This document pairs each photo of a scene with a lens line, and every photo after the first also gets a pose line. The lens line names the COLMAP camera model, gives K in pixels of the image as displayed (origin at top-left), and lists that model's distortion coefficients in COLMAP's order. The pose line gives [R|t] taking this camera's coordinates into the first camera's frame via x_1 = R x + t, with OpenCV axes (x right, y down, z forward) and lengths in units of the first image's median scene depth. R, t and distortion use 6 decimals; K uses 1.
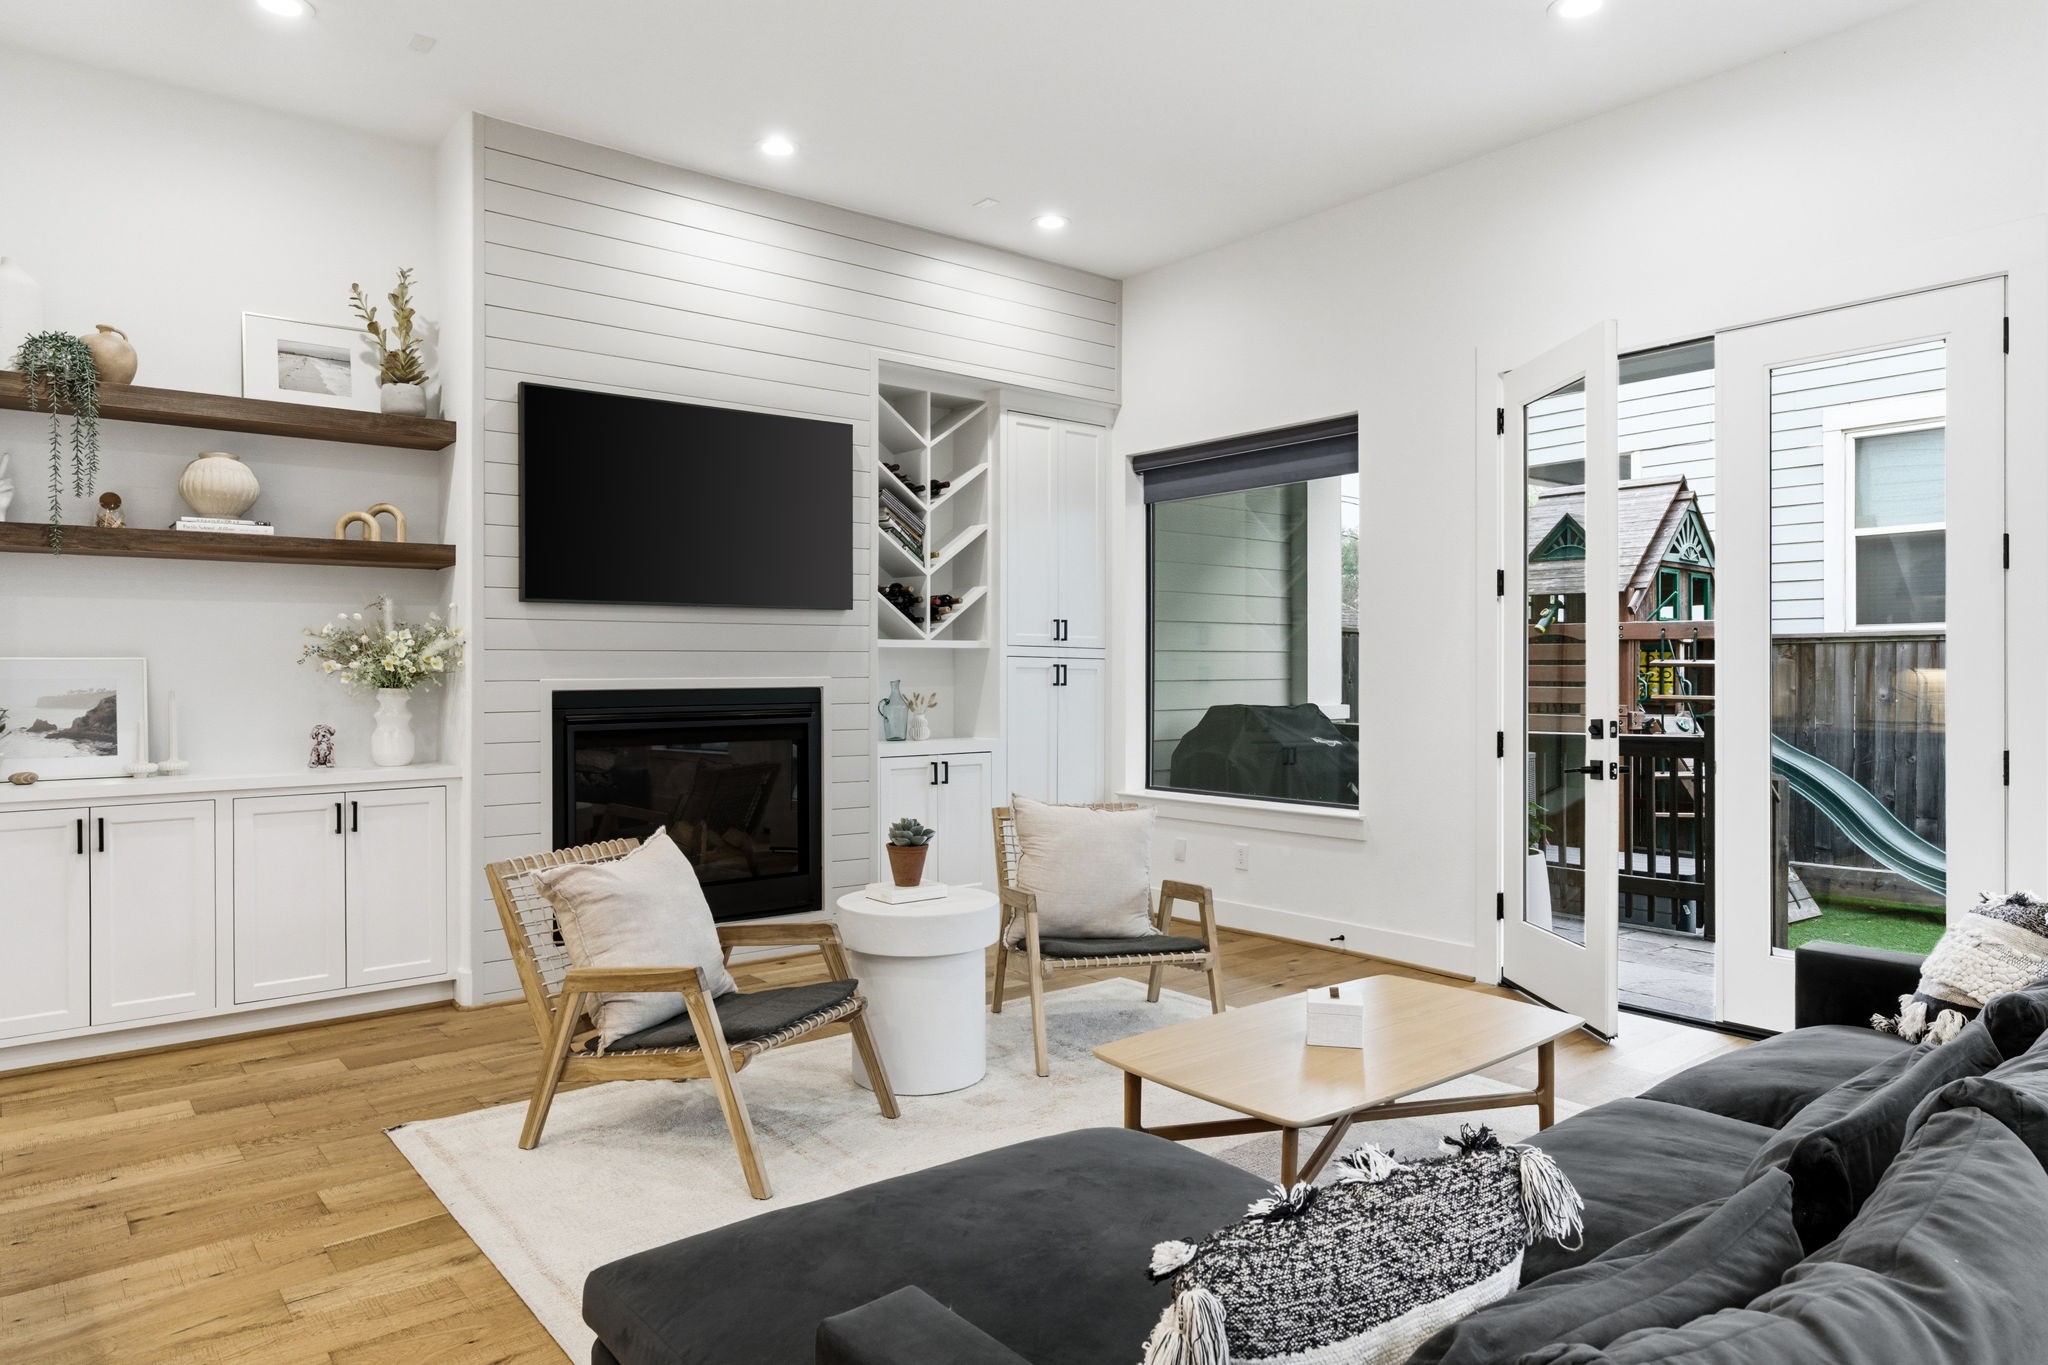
lens RADIAL K [[1263.4, 0, 1029.3], [0, 1263.4, 672.3], [0, 0, 1]] dist [-0.000758, 0.003844]
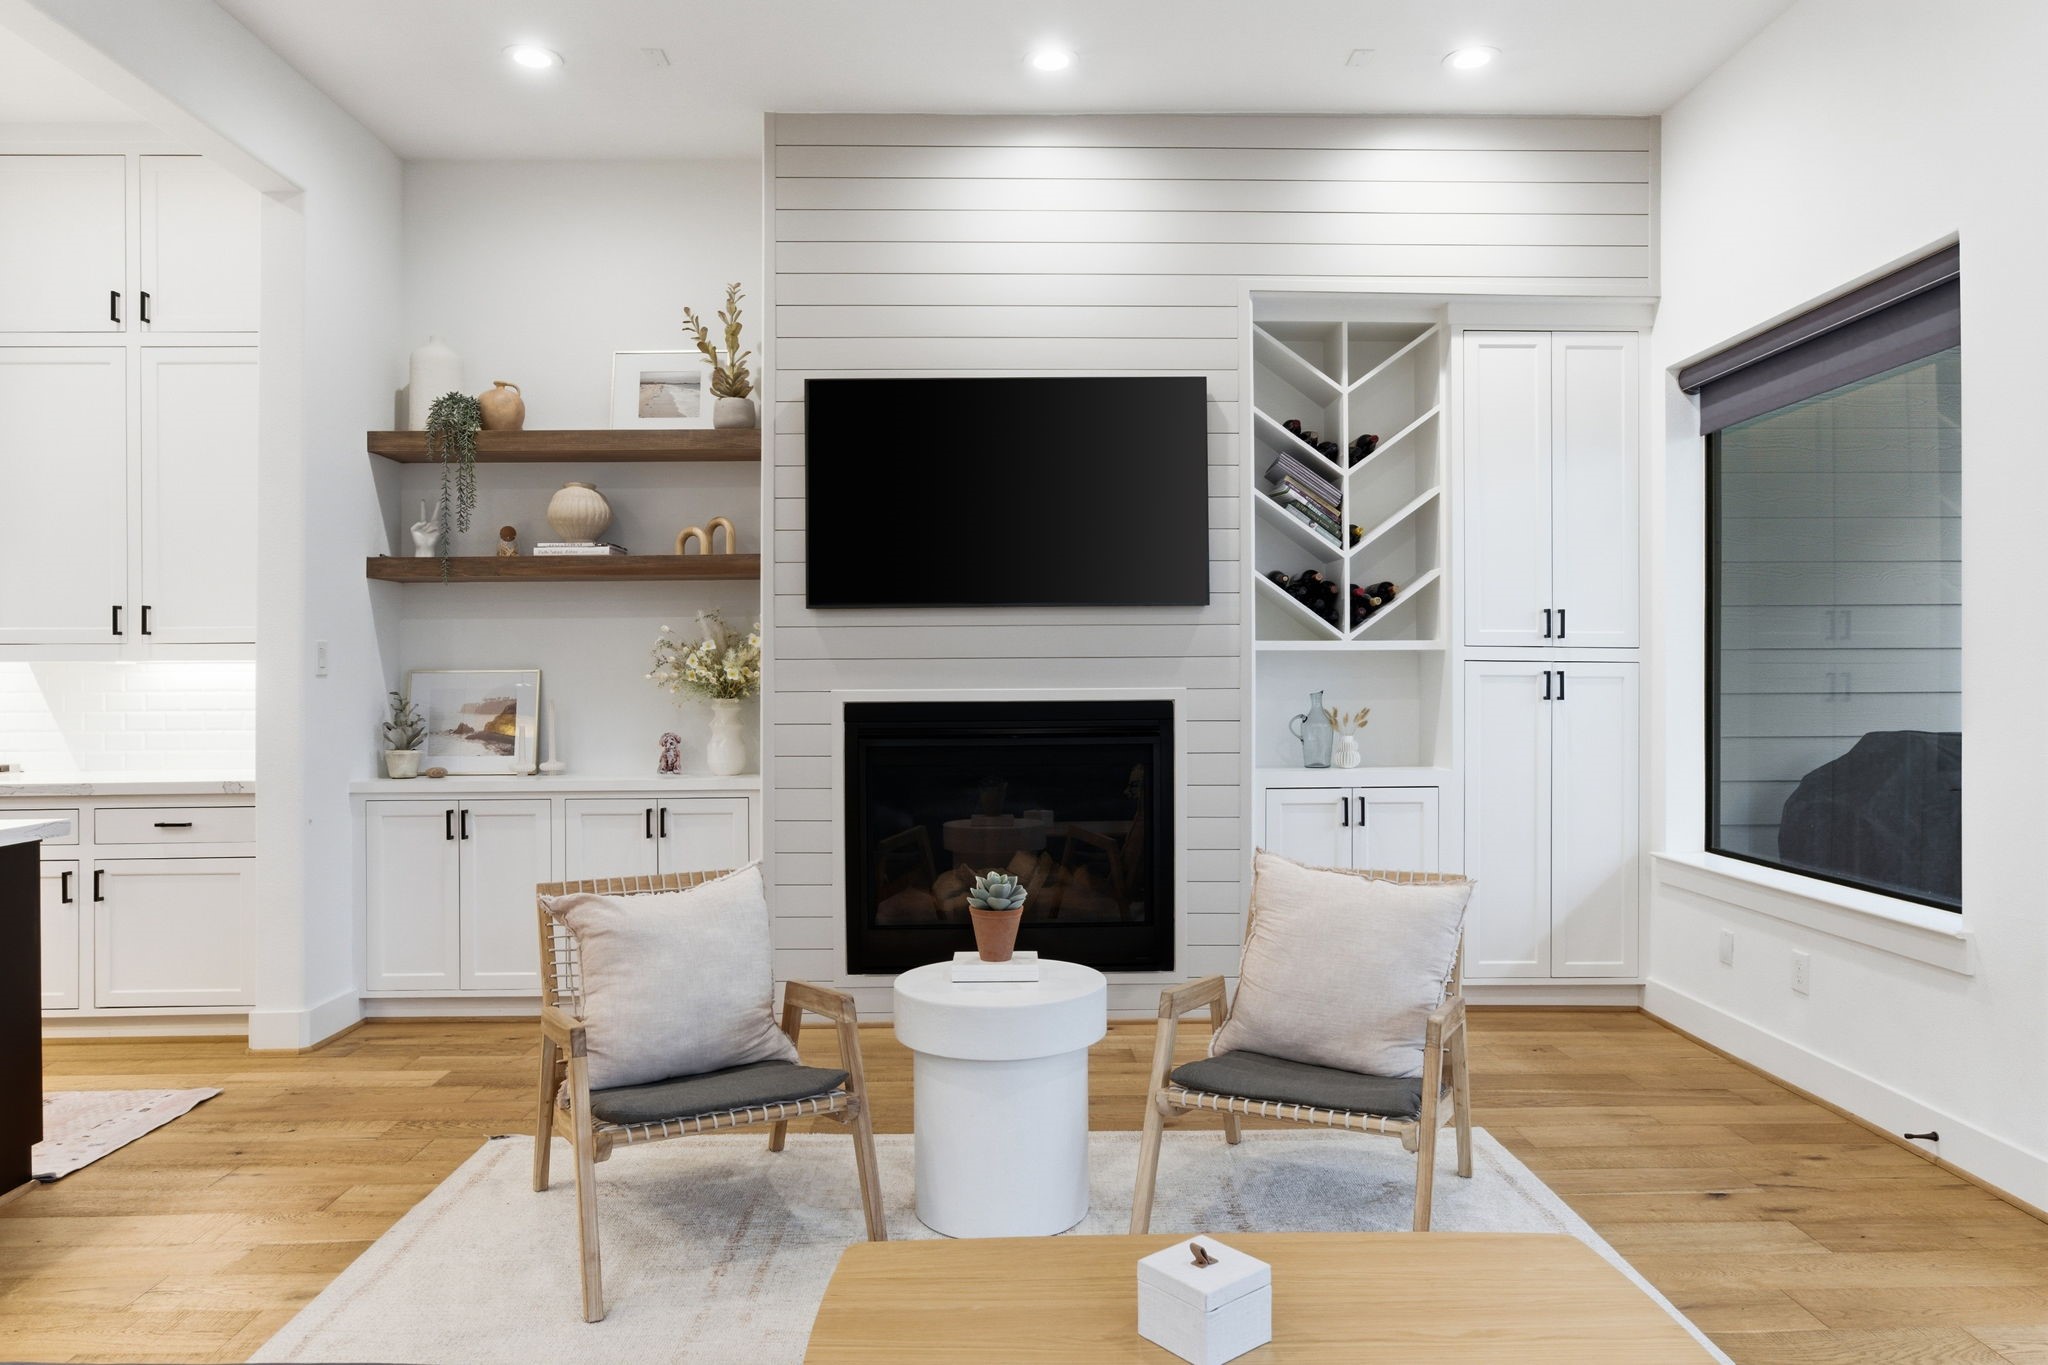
lens RADIAL K [[1318.0, 0, 1024.0], [0, 1318.0, 682.5], [0, 0, 1]] dist [-0.002936, 0.003236]
pose [[0.793037, 0.000462, -0.609173, 0.337678], [0.000909, 0.999998, 0.001942, -0.002060], [0.609173, -0.002094, 0.793035, 0.306293]]
